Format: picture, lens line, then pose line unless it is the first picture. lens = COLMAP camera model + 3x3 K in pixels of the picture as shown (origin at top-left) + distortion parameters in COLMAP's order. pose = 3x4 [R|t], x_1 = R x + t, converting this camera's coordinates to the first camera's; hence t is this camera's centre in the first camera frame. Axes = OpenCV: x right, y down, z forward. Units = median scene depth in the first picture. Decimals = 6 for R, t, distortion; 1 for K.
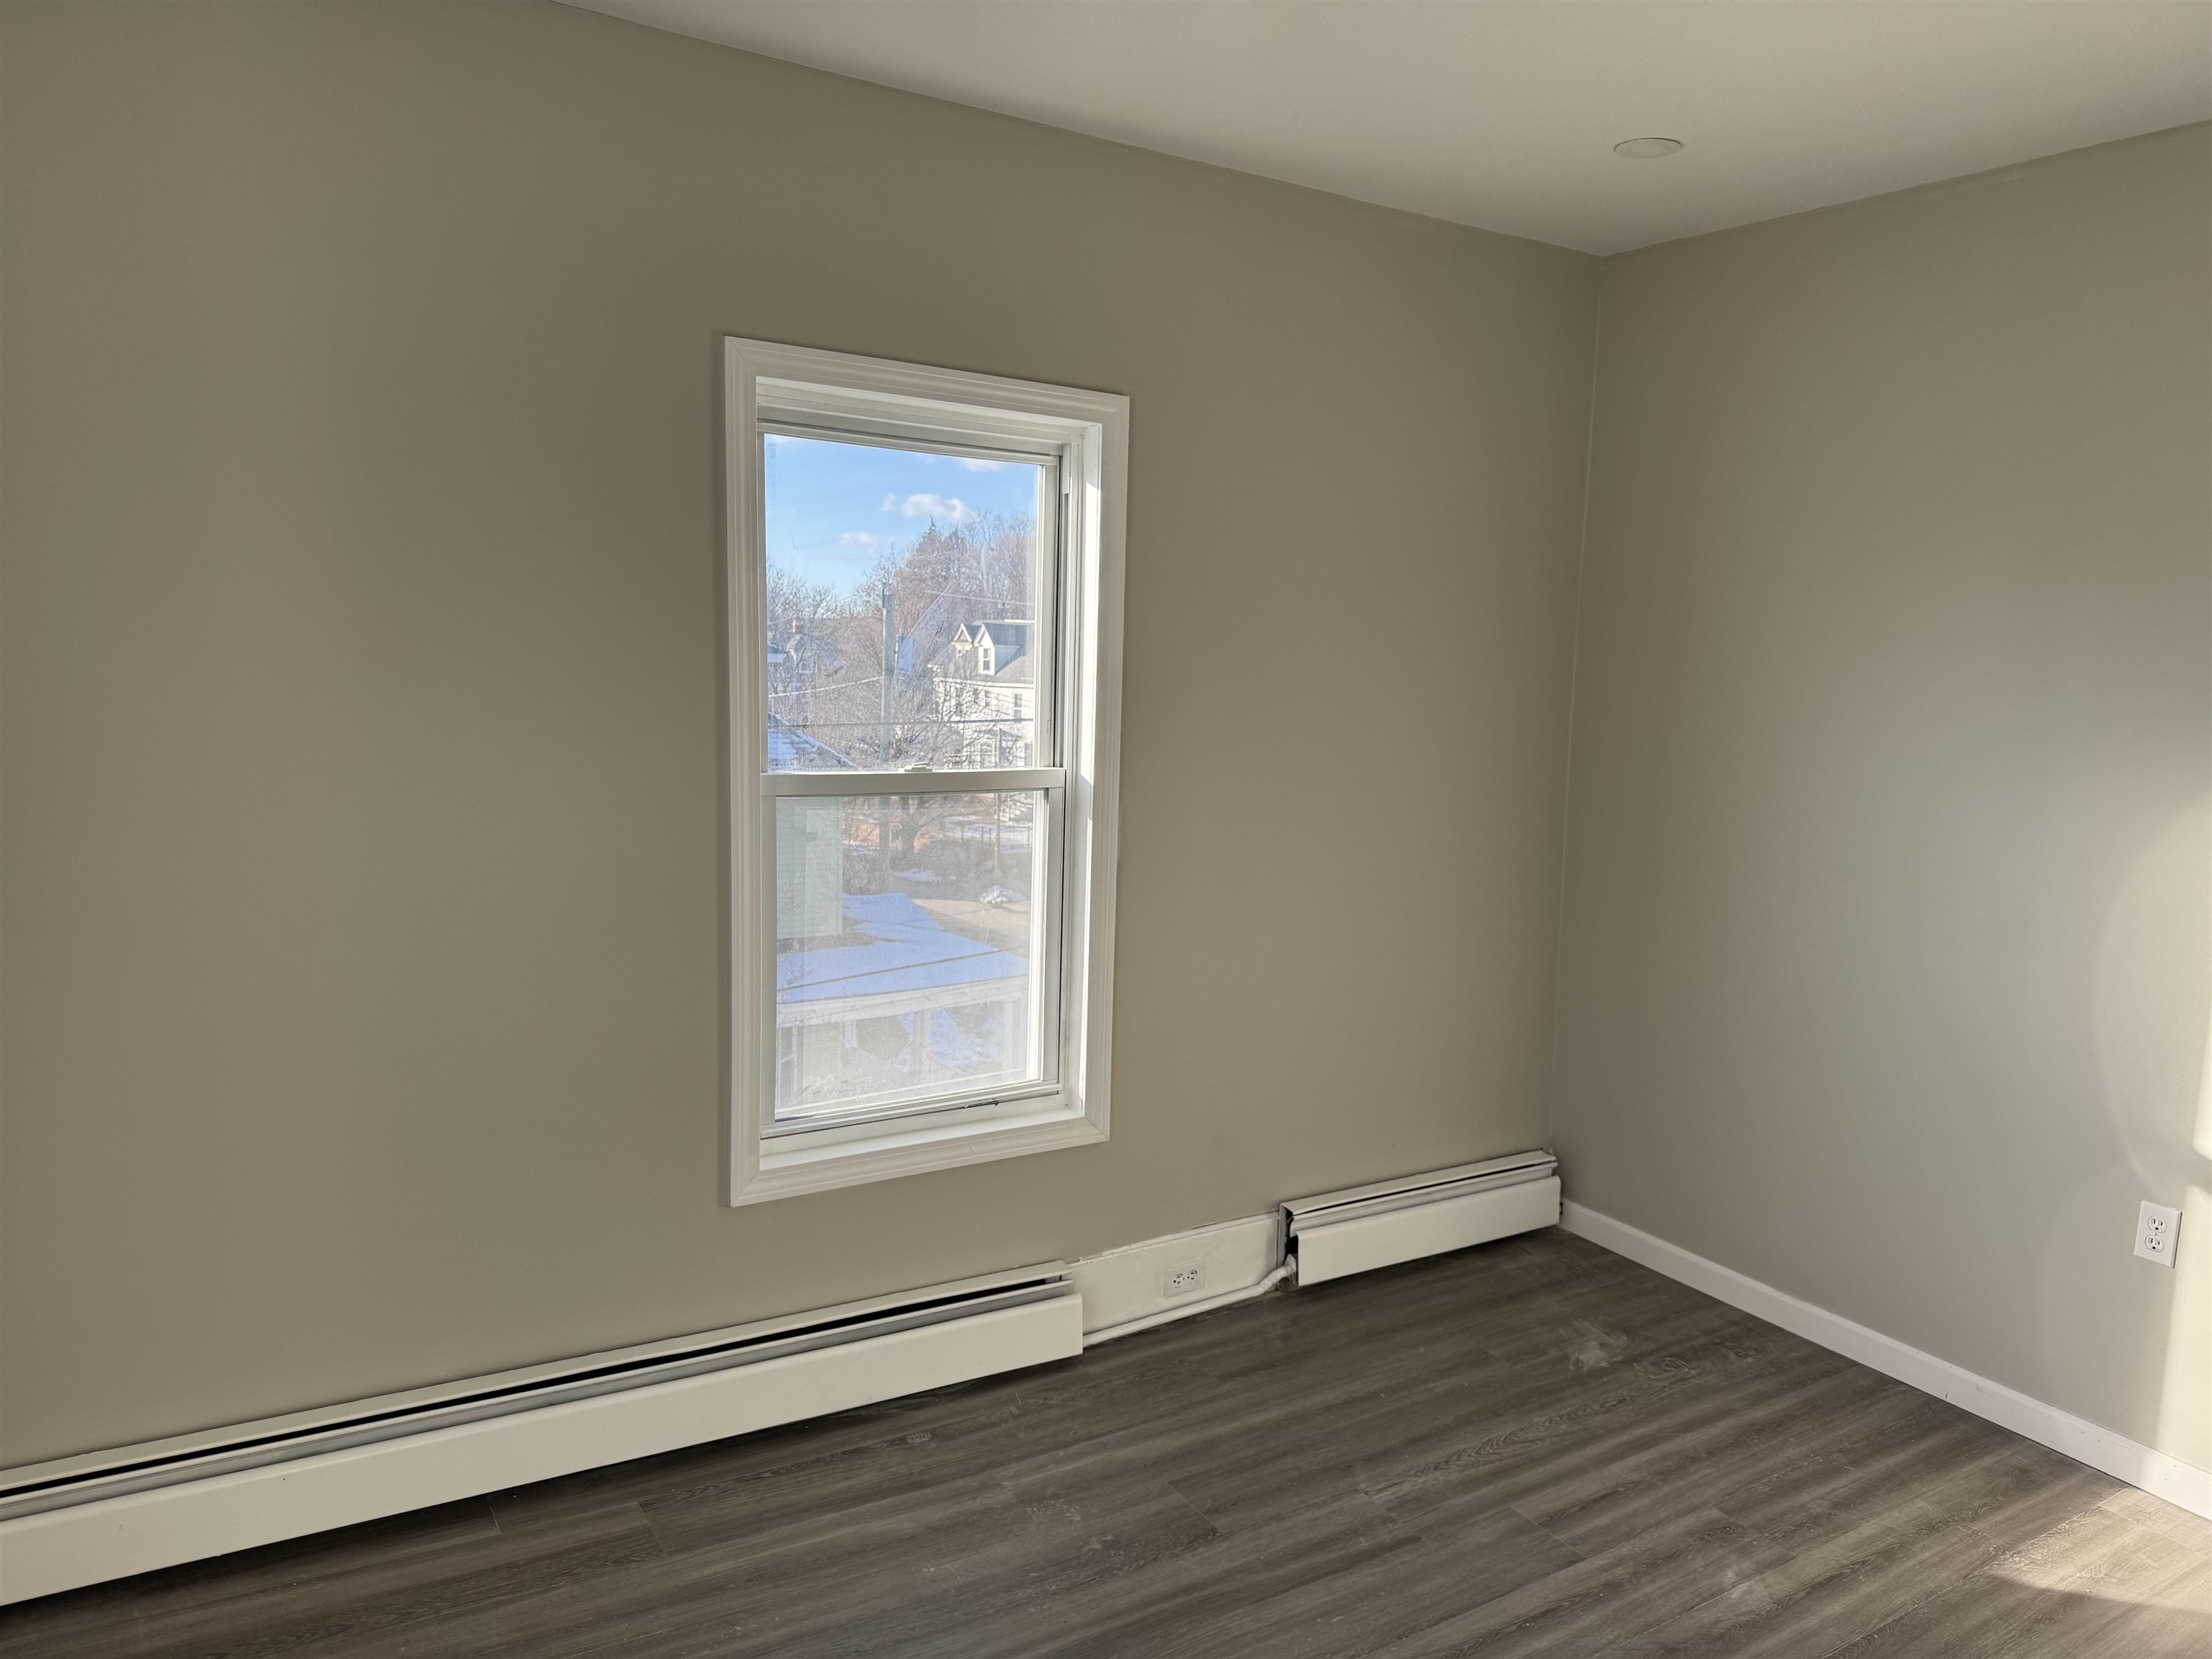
lens RADIAL K [[1569.7, 0, 1114.0], [0, 1569.7, 834.1], [0, 0, 1]] dist [0.080667, -0.064639]
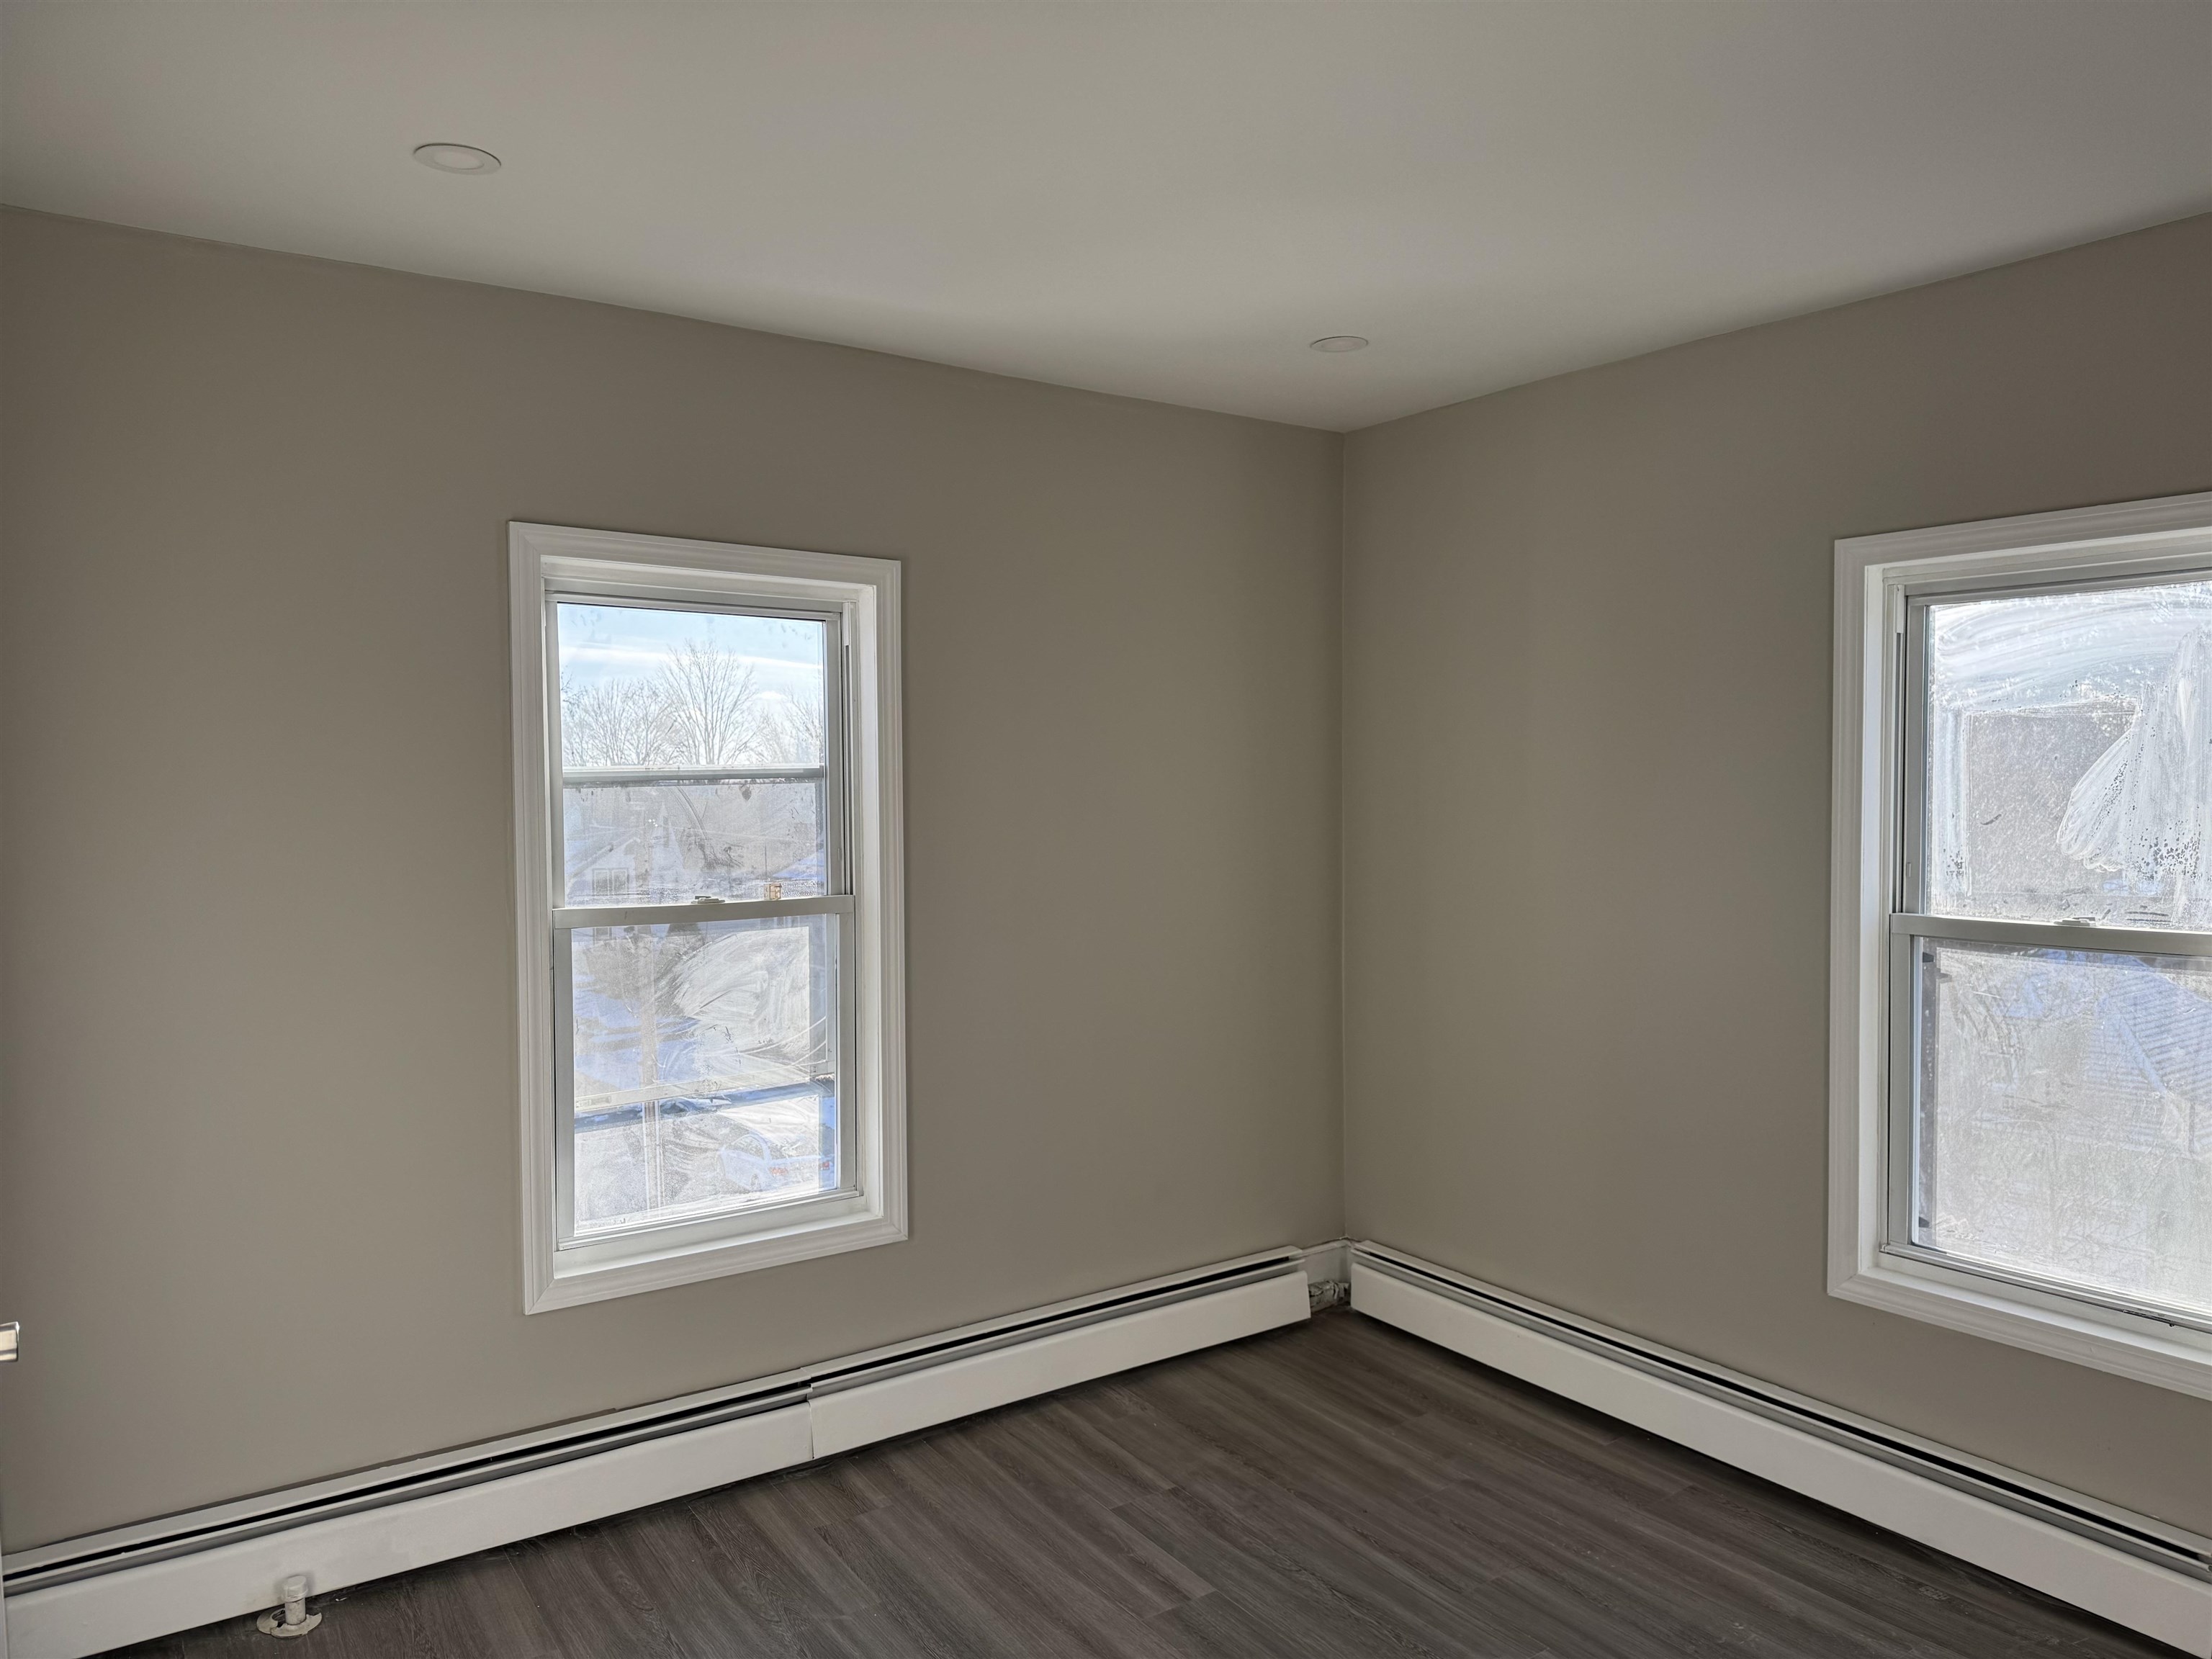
lens RADIAL K [[1569.7, 0, 1117.6], [0, 1569.7, 829.9], [0, 0, 1]] dist [0.080667, -0.064639]
pose [[0.079797, -0.001108, -0.996811, 0.922171], [-0.111216, 0.993746, -0.010008, -0.027116], [0.990587, 0.111660, 0.079175, 0.405795]]
